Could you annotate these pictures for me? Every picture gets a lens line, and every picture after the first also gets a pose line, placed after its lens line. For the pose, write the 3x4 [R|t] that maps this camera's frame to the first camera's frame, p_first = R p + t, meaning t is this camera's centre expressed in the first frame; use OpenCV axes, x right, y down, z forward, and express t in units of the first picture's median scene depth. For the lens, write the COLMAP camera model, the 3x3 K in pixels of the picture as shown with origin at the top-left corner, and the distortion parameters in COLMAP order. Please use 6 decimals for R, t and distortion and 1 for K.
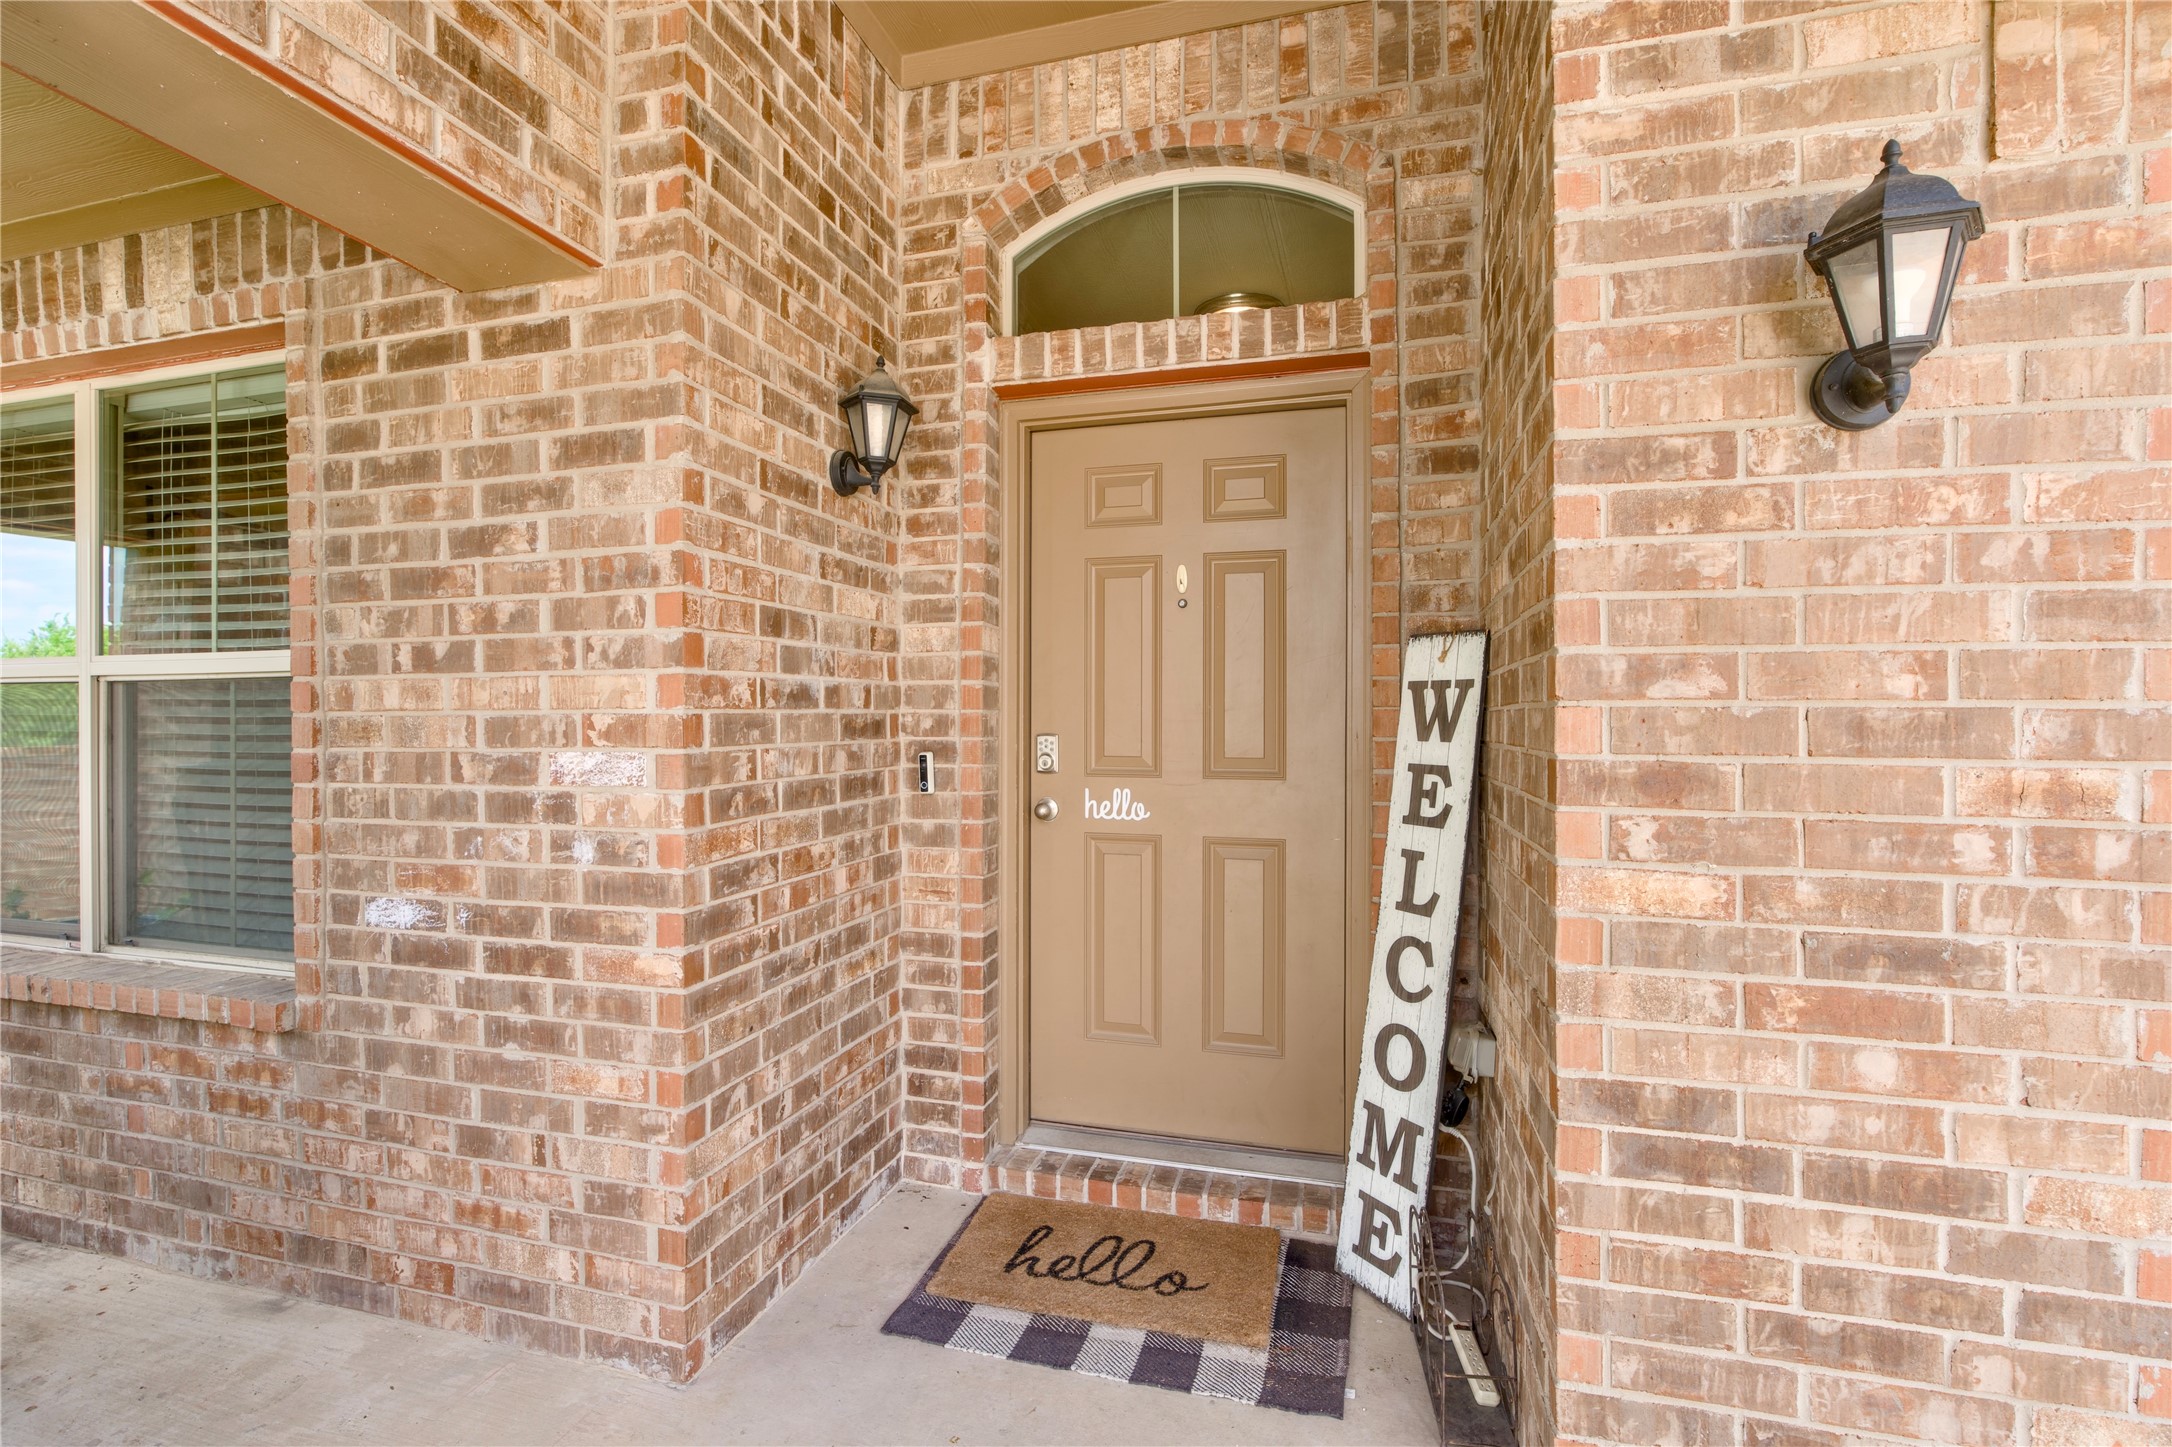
lens RADIAL K [[972.0, 0, 1075.3], [0, 972.0, 721.6], [0, 0, 1]] dist [-0.010092, 0.000854]
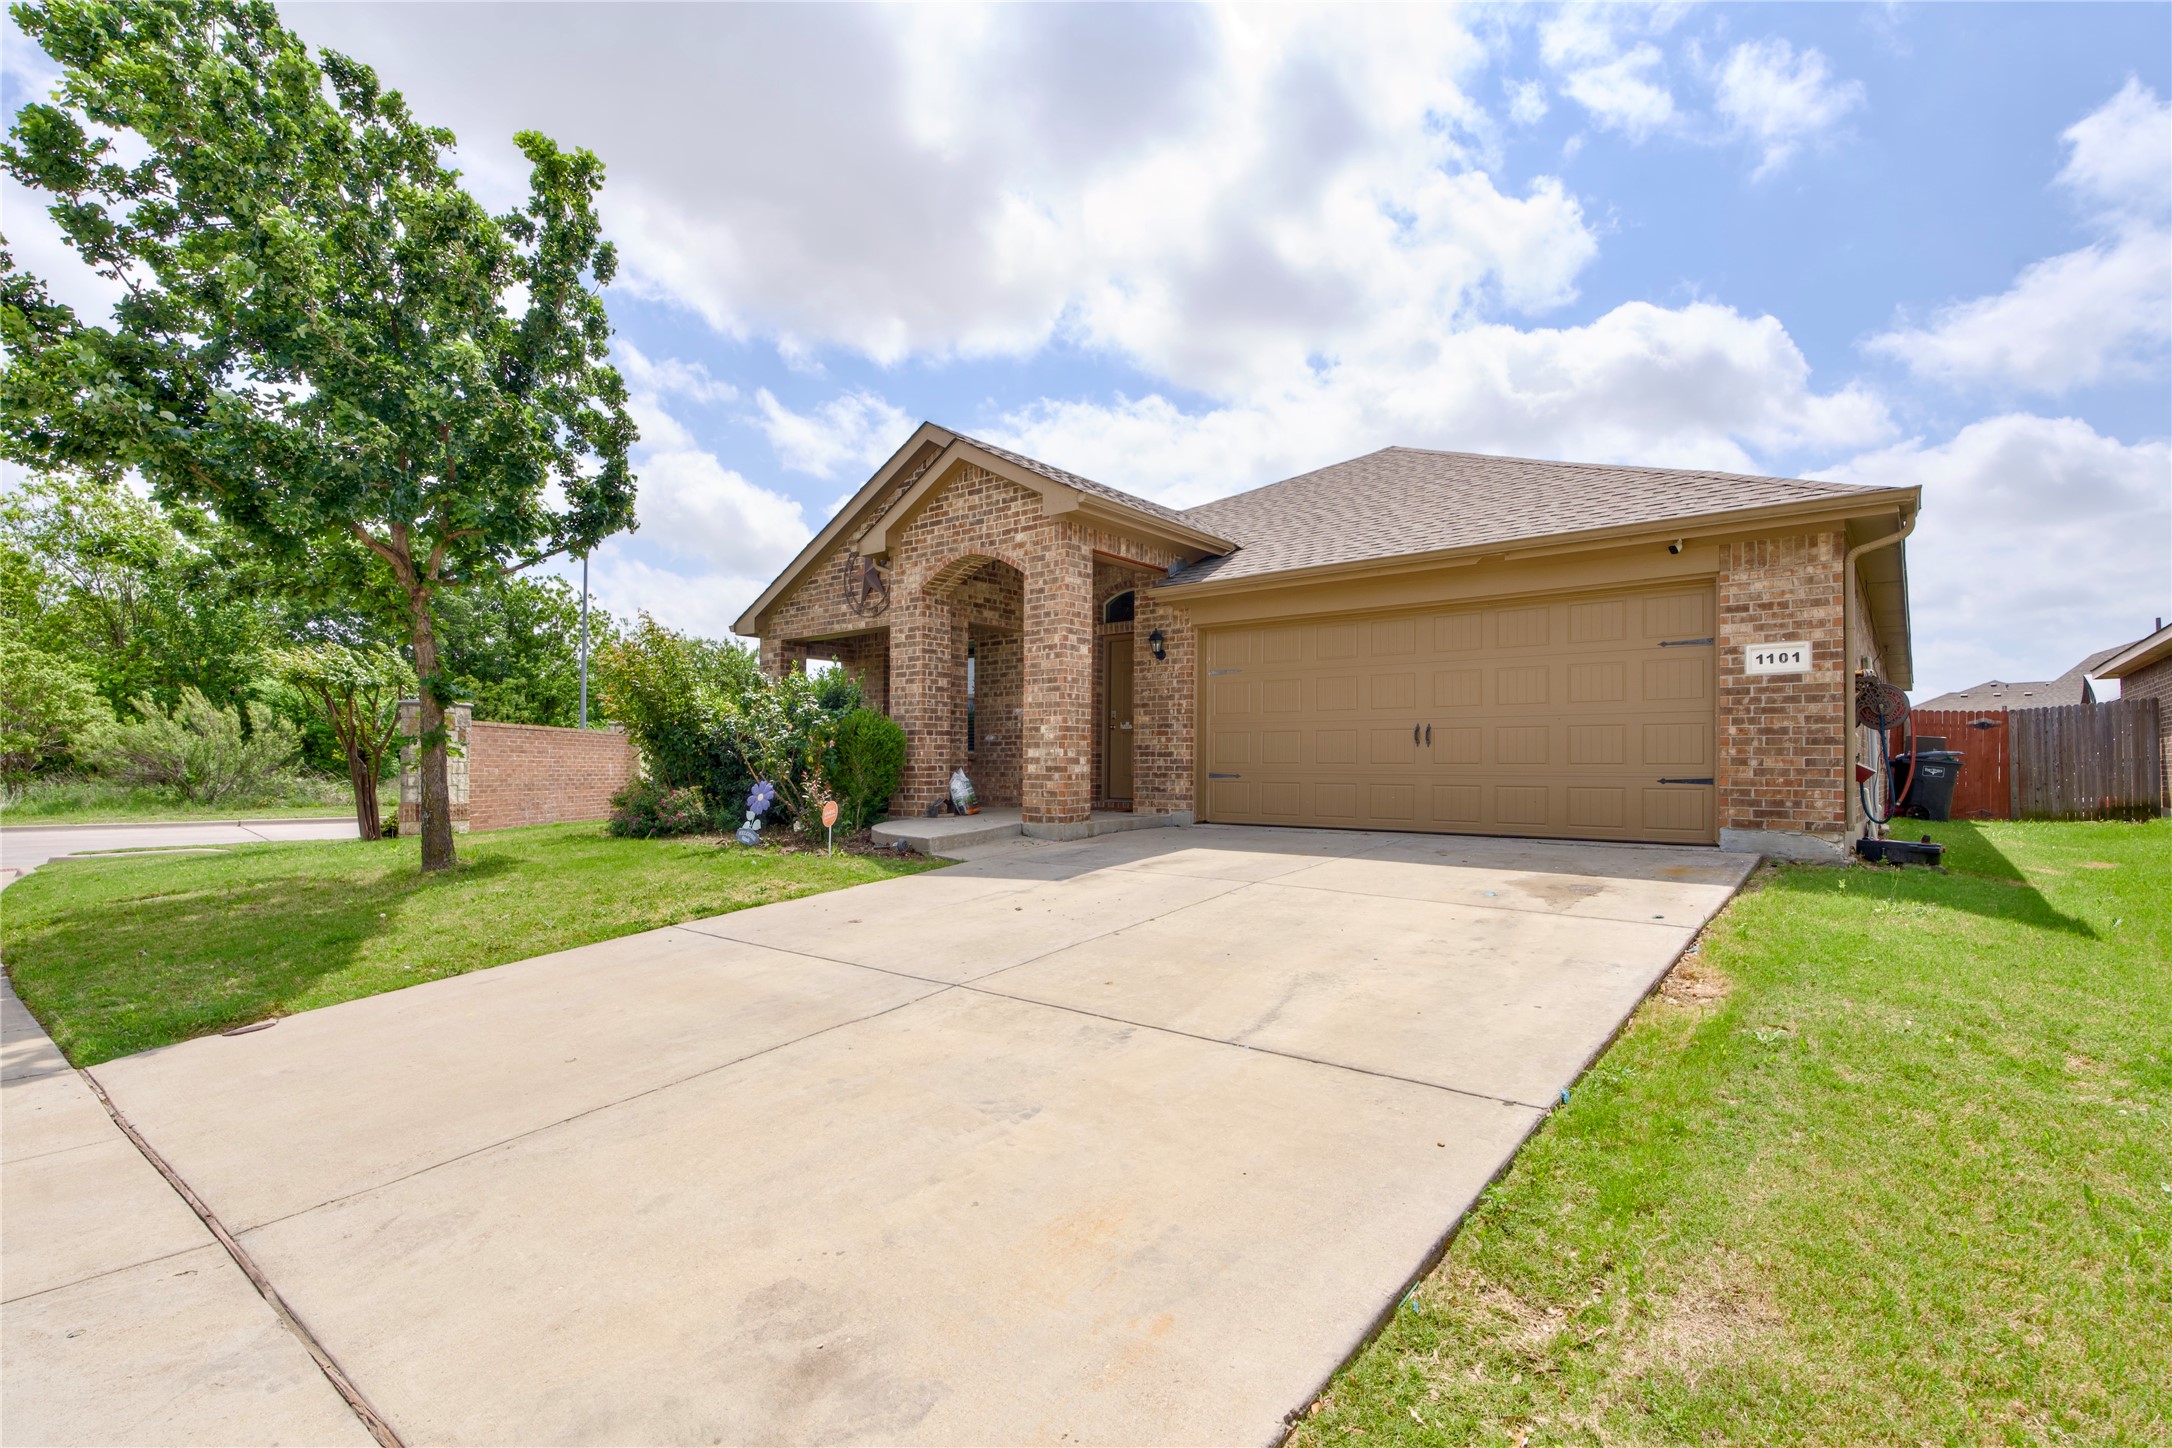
lens RADIAL K [[972.0, 0, 1096.7], [0, 972.0, 730.2], [0, 0, 1]] dist [-0.010092, 0.000854]
pose [[0.921681, -0.009170, -0.387841, 3.237380], [-0.008479, 0.999006, -0.043770, 0.599687], [0.387857, 0.043630, 0.920686, -6.214064]]
